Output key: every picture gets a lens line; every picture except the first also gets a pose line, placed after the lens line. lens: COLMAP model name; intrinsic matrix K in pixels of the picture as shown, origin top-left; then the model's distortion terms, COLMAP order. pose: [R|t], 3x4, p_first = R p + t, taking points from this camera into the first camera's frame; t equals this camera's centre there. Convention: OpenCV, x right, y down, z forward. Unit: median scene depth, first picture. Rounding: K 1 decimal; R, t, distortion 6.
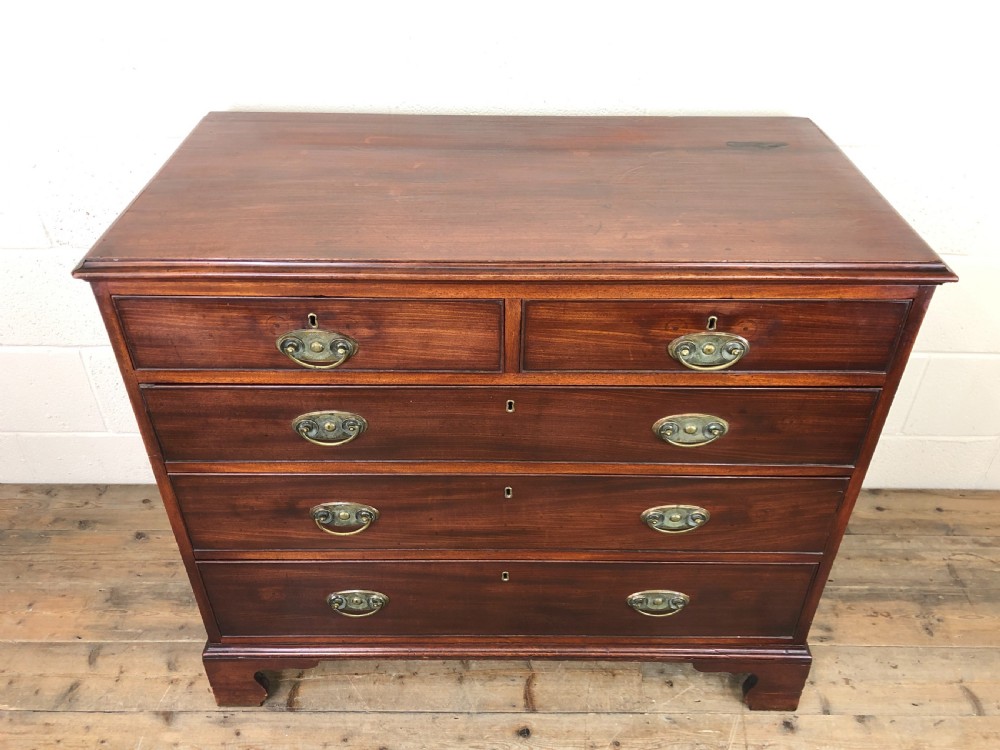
lens RADIAL K [[824.2, 0, 500.8], [0, 824.2, 373.8], [0, 0, 1]] dist [0.033096, -0.038465]
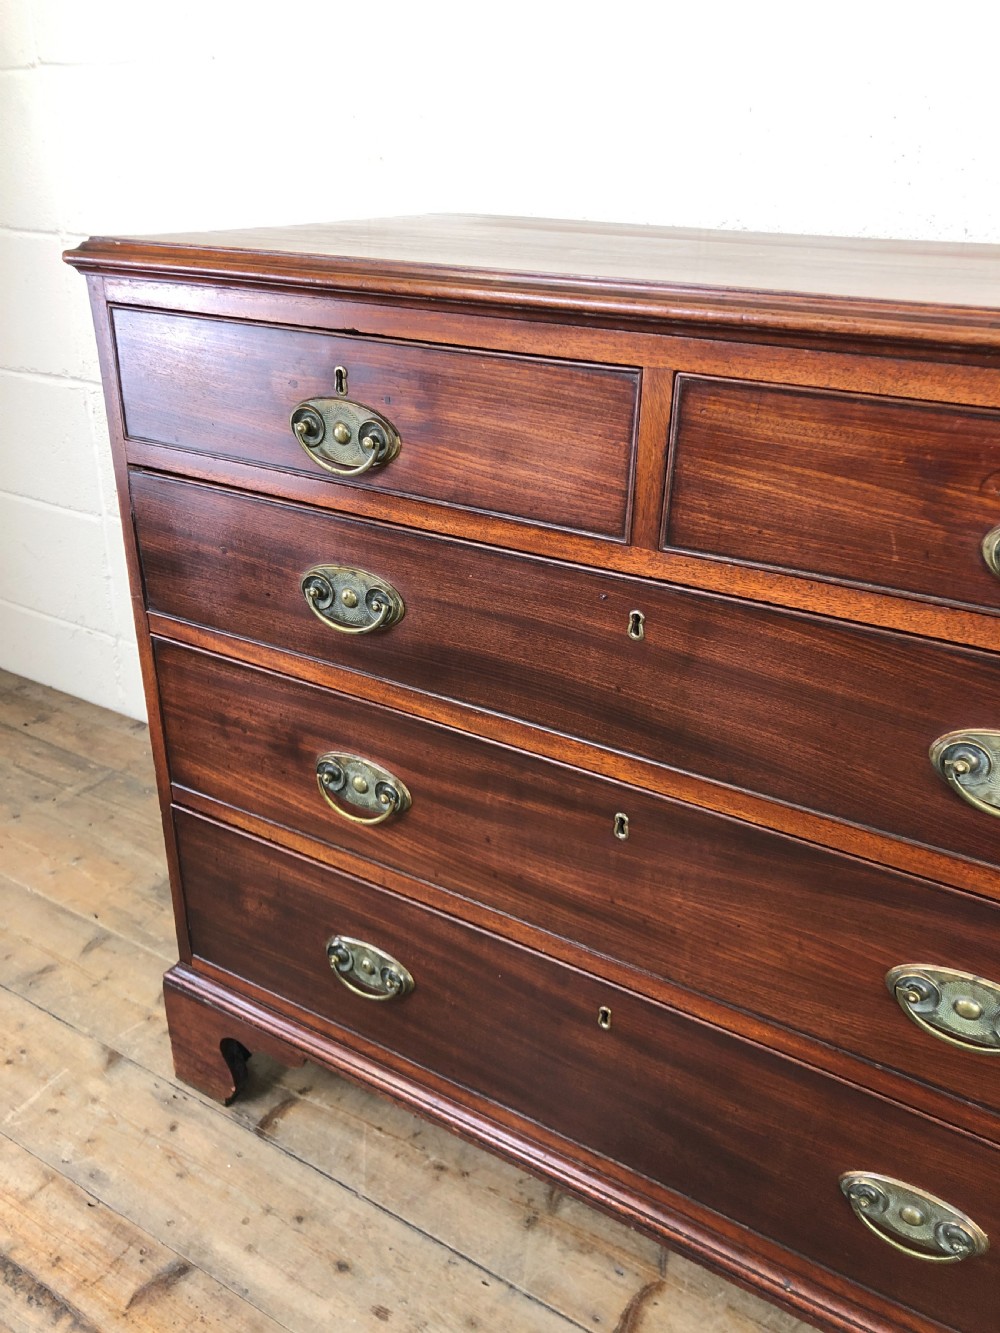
lens RADIAL K [[1098.6, 0, 490.7], [0, 1098.6, 652.6], [0, 0, 1]] dist [0.033096, -0.038465]
pose [[0.849609, 0.225327, -0.476857, 0.195832], [-0.317619, 0.940397, -0.121536, 0.125190], [0.421050, 0.254716, 0.870538, 0.291109]]
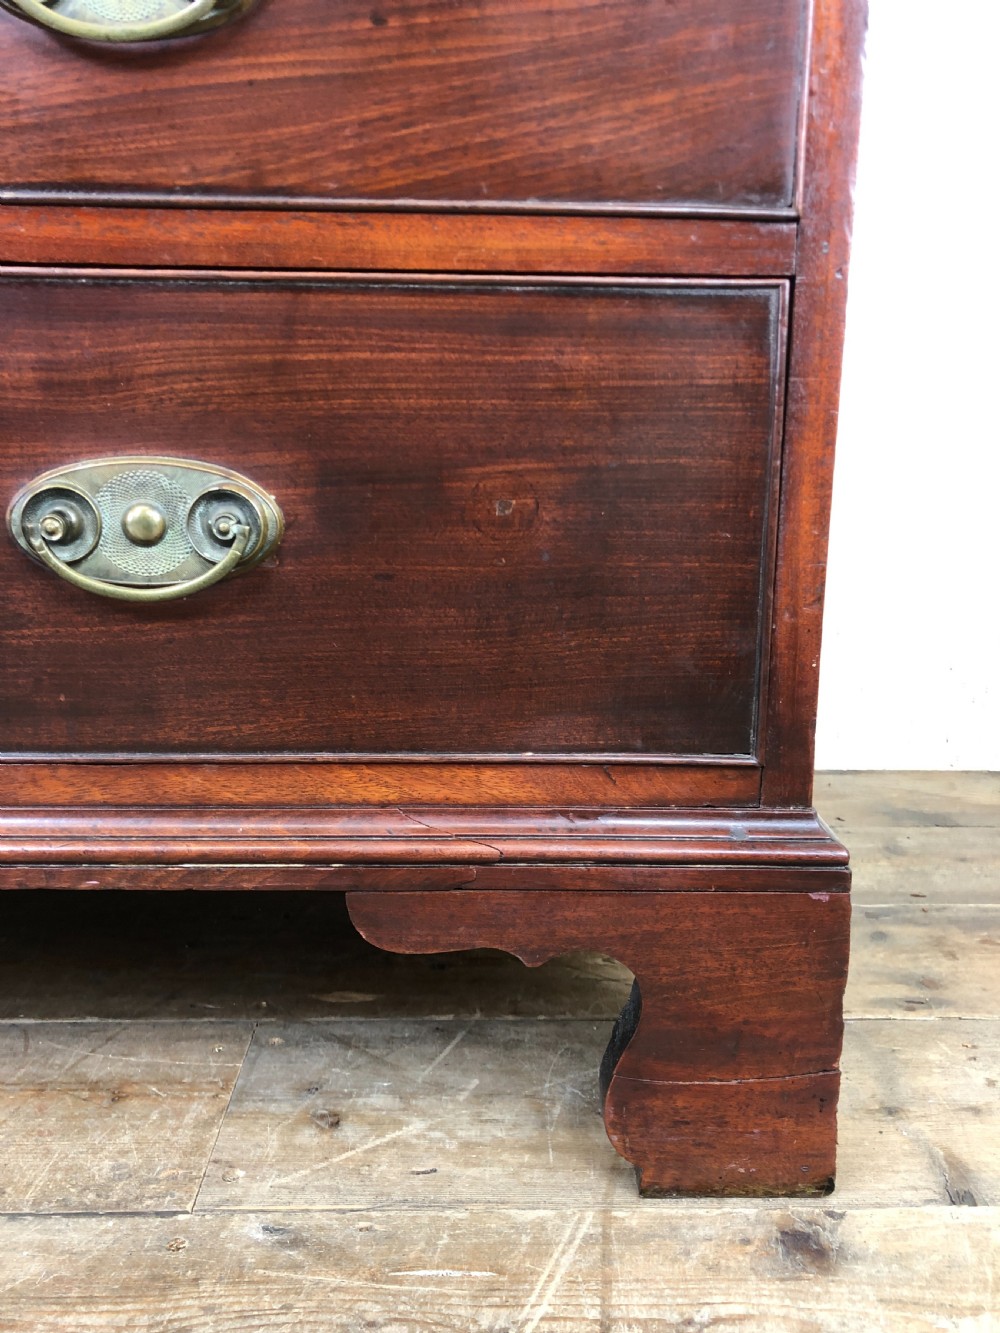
lens RADIAL K [[1098.6, 0, 495.6], [0, 1098.6, 653.7], [0, 0, 1]] dist [0.033096, -0.038465]
pose [[0.999519, -0.002177, 0.030951, 0.256574], [0.014536, 0.914149, -0.405118, 0.400587], [-0.027411, 0.405373, 0.913740, 0.668832]]
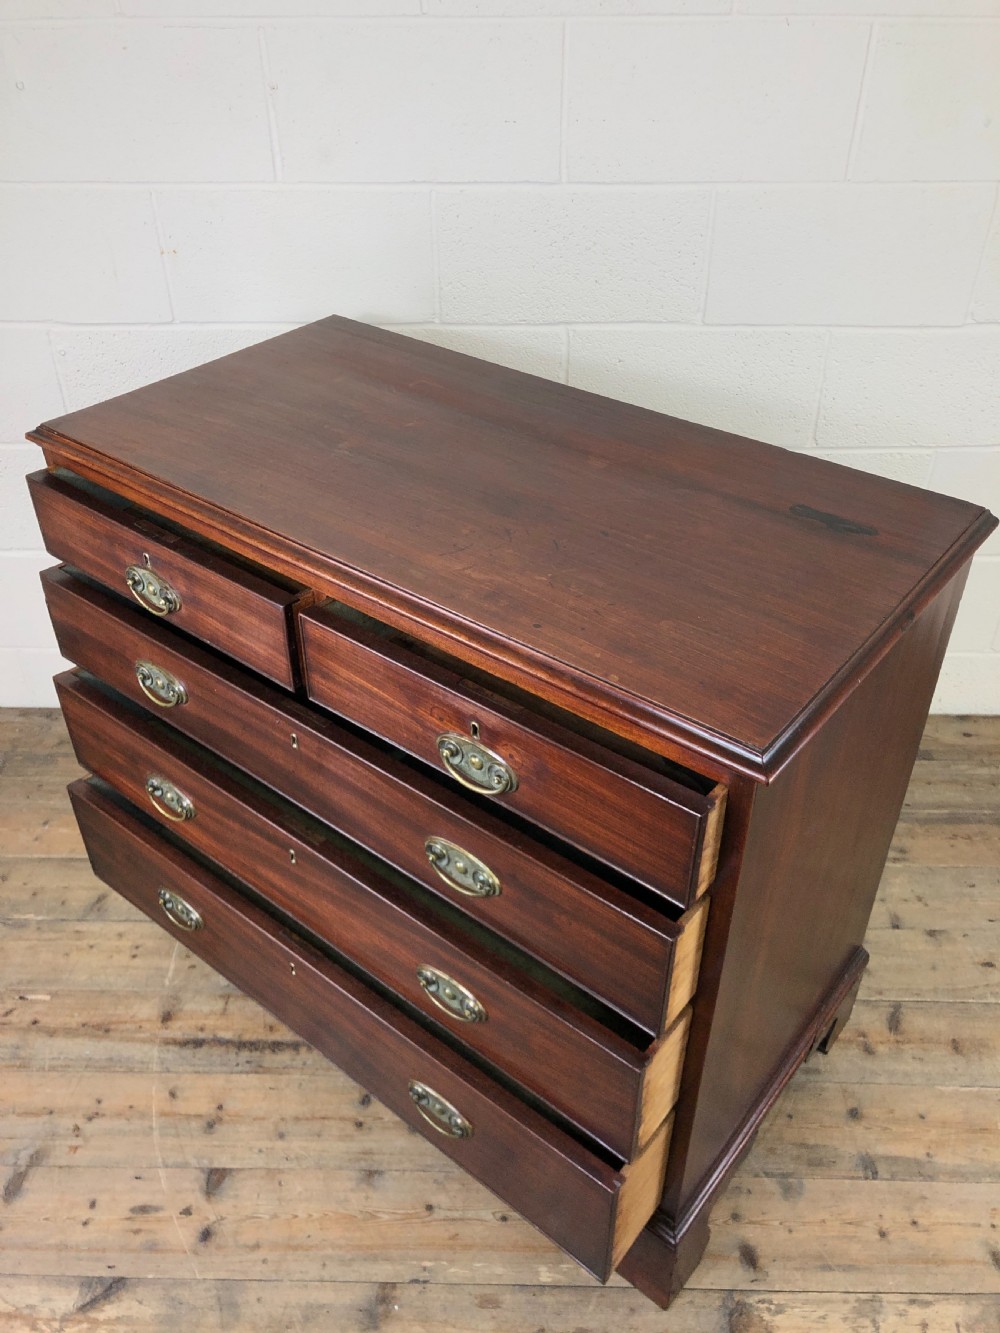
lens RADIAL K [[1098.6, 0, 494.8], [0, 1098.6, 650.7], [0, 0, 1]] dist [0.033096, -0.038465]
pose [[0.999696, 0.000460, -0.024640, -0.032024], [-0.000682, 0.999959, -0.008982, 0.108187], [0.024634, 0.008996, 0.999656, -0.271853]]
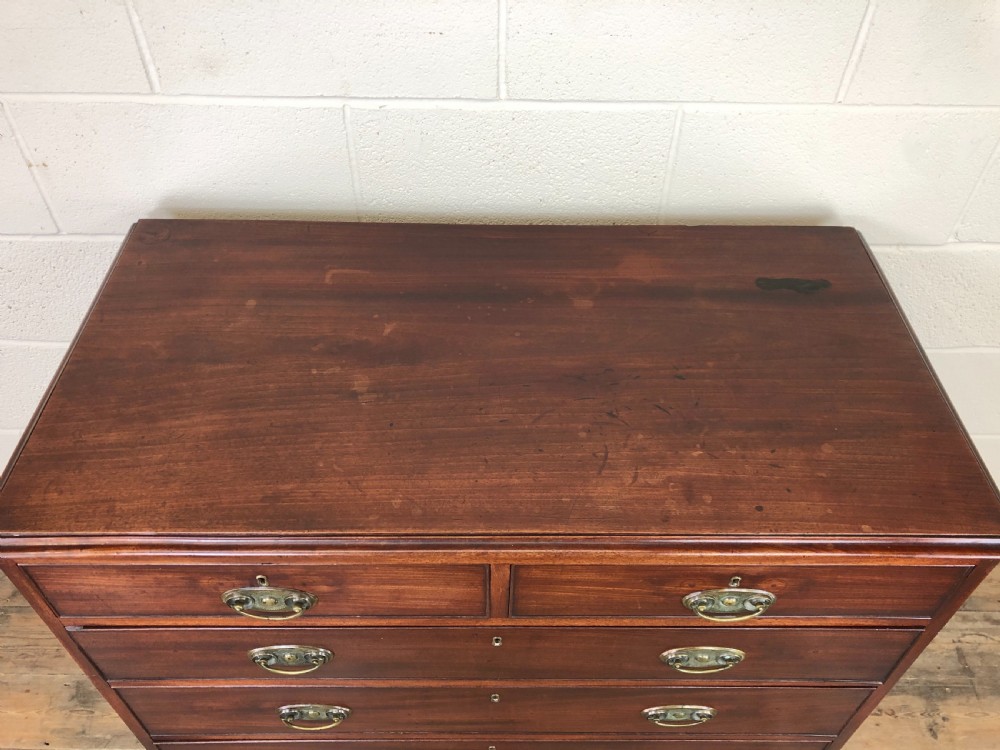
lens RADIAL K [[824.2, 0, 501.4], [0, 824.2, 372.3], [0, 0, 1]] dist [0.033096, -0.038465]
pose [[0.999948, 0.002220, 0.009981, 0.004922], [-0.003867, 0.985743, 0.168211, -0.293210], [-0.009466, -0.168241, 0.985700, 0.141214]]
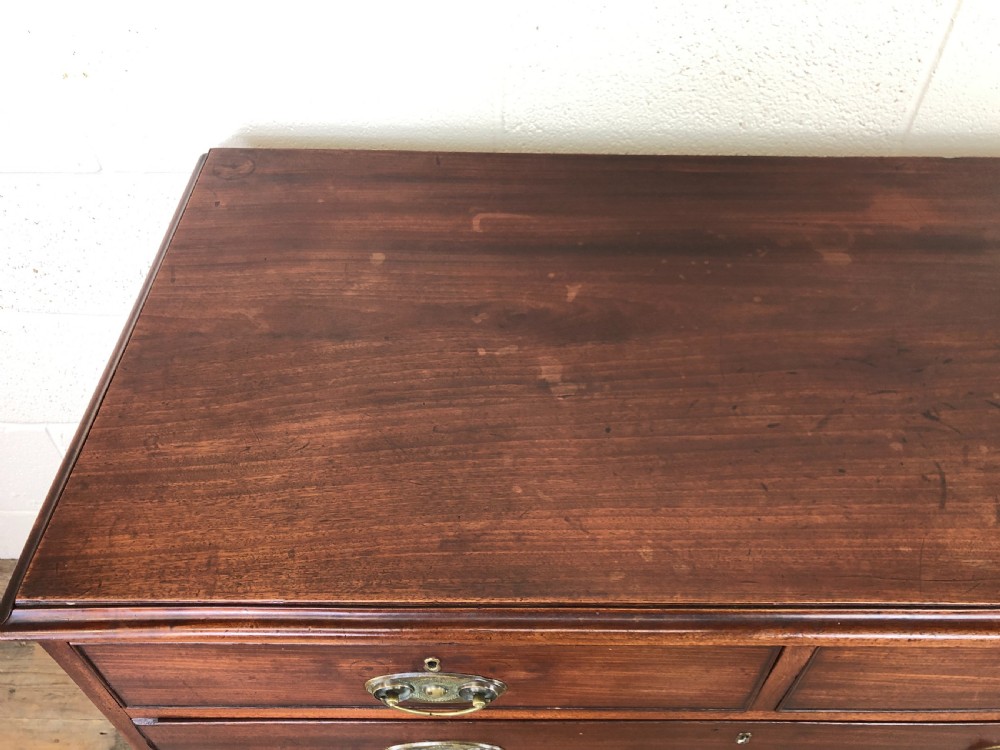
lens RADIAL K [[824.2, 0, 496.6], [0, 824.2, 378.7], [0, 0, 1]] dist [0.033096, -0.038465]
pose [[0.999991, 0.004202, 0.000969, -0.130516], [-0.004310, 0.981740, 0.190178, -0.254779], [-0.000152, -0.190181, 0.981749, 0.340813]]
